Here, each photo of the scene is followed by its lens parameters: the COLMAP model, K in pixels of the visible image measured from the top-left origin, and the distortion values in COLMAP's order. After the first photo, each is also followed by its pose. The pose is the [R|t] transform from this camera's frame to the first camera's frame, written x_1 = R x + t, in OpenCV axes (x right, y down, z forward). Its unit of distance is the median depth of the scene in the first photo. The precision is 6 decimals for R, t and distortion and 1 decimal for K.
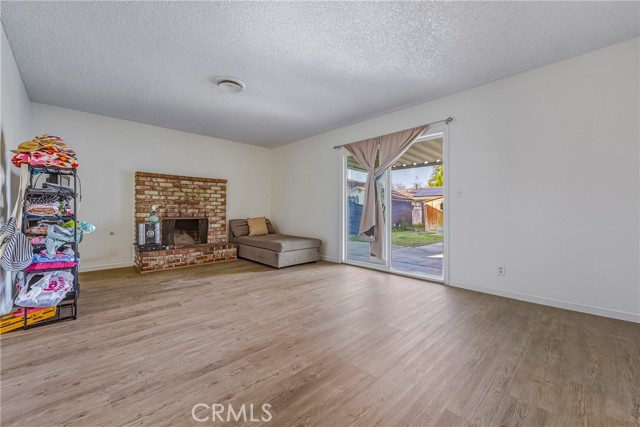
lens RADIAL K [[254.7, 0, 319.6], [0, 254.7, 209.6], [0, 0, 1]] dist [-0.001462, -0.000096]
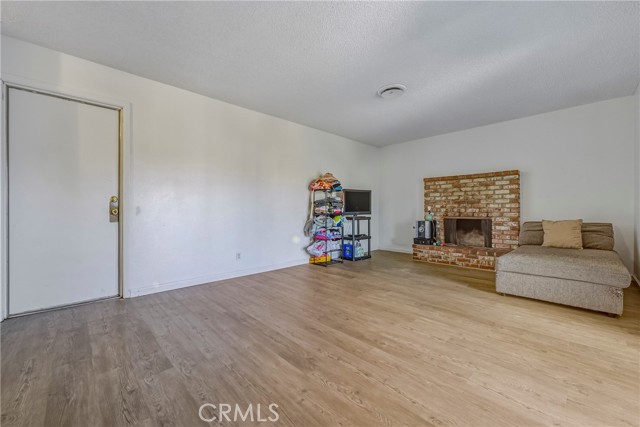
lens RADIAL K [[254.7, 0, 319.6], [0, 254.7, 209.6], [0, 0, 1]] dist [-0.001462, -0.000096]
pose [[0.007659, -0.008199, -0.999937, 0.557076], [0.007489, 0.999939, -0.008142, 0.007370], [0.999943, -0.007426, 0.007720, 0.541950]]
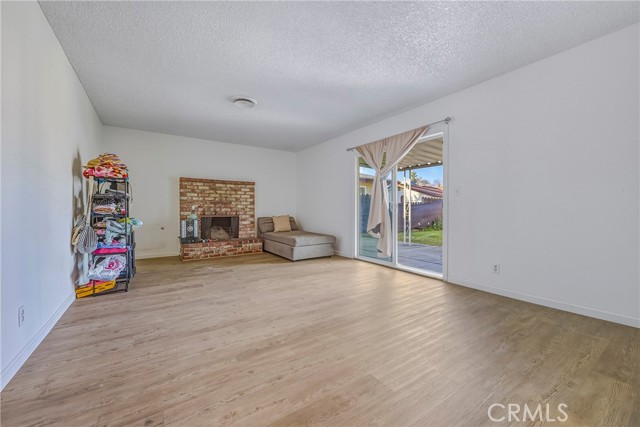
lens RADIAL K [[249.9, 0, 319.4], [0, 249.9, 211.9], [0, 0, 1]] dist [-0.001671, -0.000062]
pose [[0.985575, -0.001320, -0.169234, 0.145083], [0.003888, 0.999882, 0.014843, -0.000854], [0.169195, -0.015287, 0.985464, -0.063101]]
